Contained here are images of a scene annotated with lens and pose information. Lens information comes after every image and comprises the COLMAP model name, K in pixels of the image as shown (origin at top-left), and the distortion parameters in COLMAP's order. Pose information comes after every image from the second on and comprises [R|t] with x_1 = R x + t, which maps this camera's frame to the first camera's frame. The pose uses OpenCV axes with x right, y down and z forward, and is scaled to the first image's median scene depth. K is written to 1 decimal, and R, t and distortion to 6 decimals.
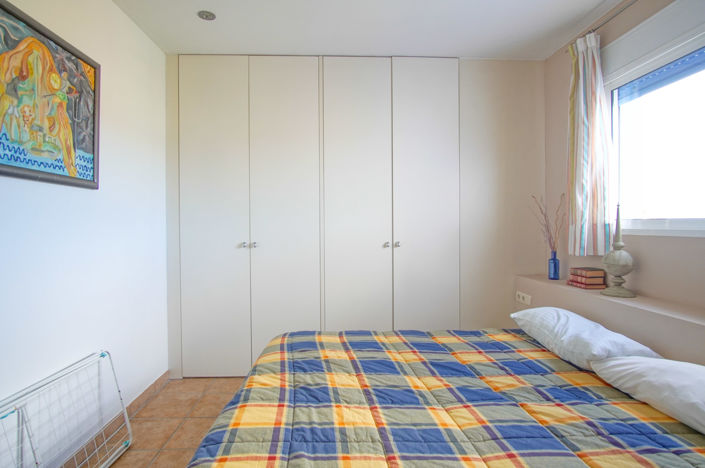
lens RADIAL K [[380.2, 0, 351.3], [0, 380.2, 230.9], [0, 0, 1]] dist [-0.016822, -0.000958]
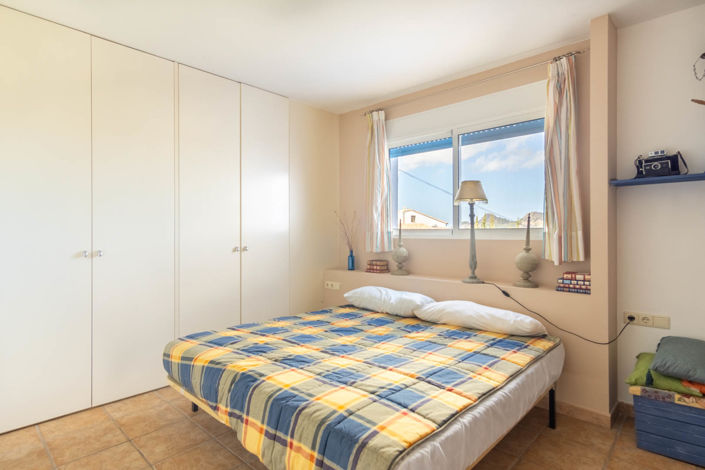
lens RADIAL K [[380.2, 0, 352.0], [0, 380.2, 235.1], [0, 0, 1]] dist [-0.016822, -0.000958]
pose [[0.716453, -0.001868, 0.697633, -0.557394], [0.006865, 0.999967, -0.004372, 0.002287], [-0.697601, 0.007921, 0.716442, -0.047850]]
